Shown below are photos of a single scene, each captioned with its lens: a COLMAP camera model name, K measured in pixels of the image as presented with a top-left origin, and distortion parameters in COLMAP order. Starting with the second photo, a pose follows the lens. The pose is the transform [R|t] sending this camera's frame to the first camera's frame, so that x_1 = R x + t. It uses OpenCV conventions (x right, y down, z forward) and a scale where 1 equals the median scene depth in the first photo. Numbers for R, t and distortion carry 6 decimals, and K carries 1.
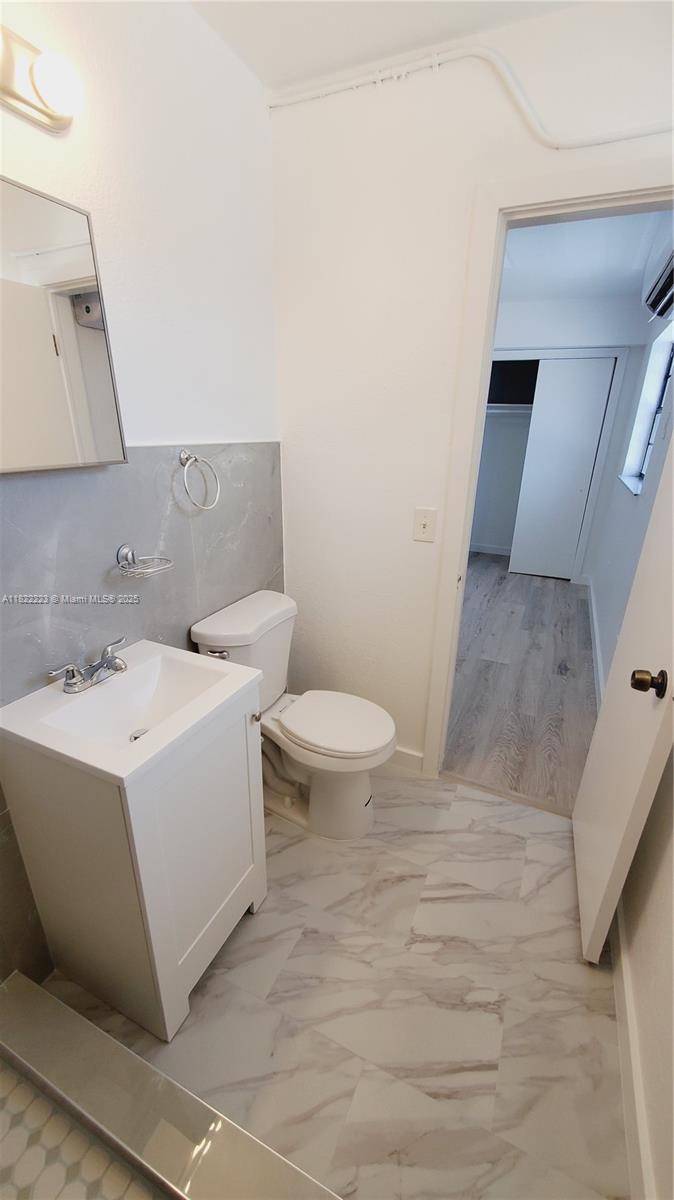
lens RADIAL K [[477.2, 0, 340.7], [0, 477.2, 609.9], [0, 0, 1]] dist [0.003569, -0.000380]
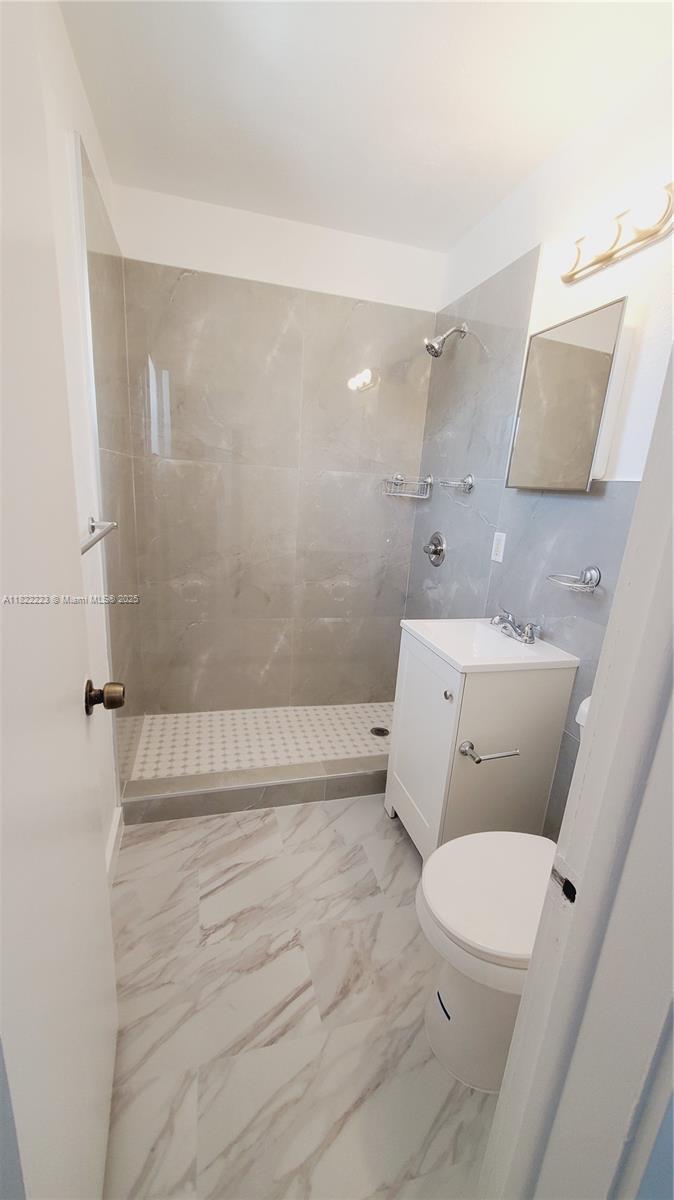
lens RADIAL K [[477.2, 0, 340.7], [0, 477.2, 609.9], [0, 0, 1]] dist [0.003569, -0.000380]
pose [[-0.756131, 0.094219, -0.647602, 0.665366], [-0.316980, 0.813019, 0.488388, -0.375554], [0.572529, 0.574563, -0.584884, 1.256839]]
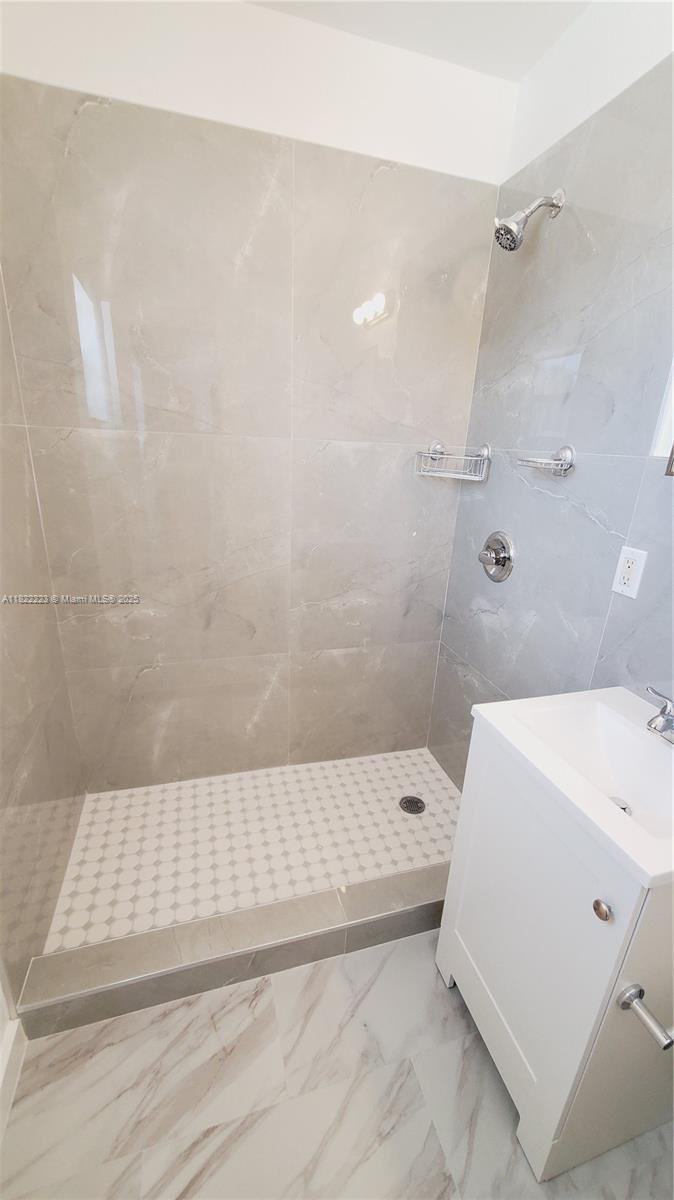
lens RADIAL K [[477.2, 0, 340.7], [0, 477.2, 609.9], [0, 0, 1]] dist [0.003569, -0.000380]
pose [[-0.746418, 0.162756, -0.645268, 0.338428], [-0.305850, 0.777258, 0.549841, -0.250143], [0.591030, 0.607766, -0.530381, 0.803905]]
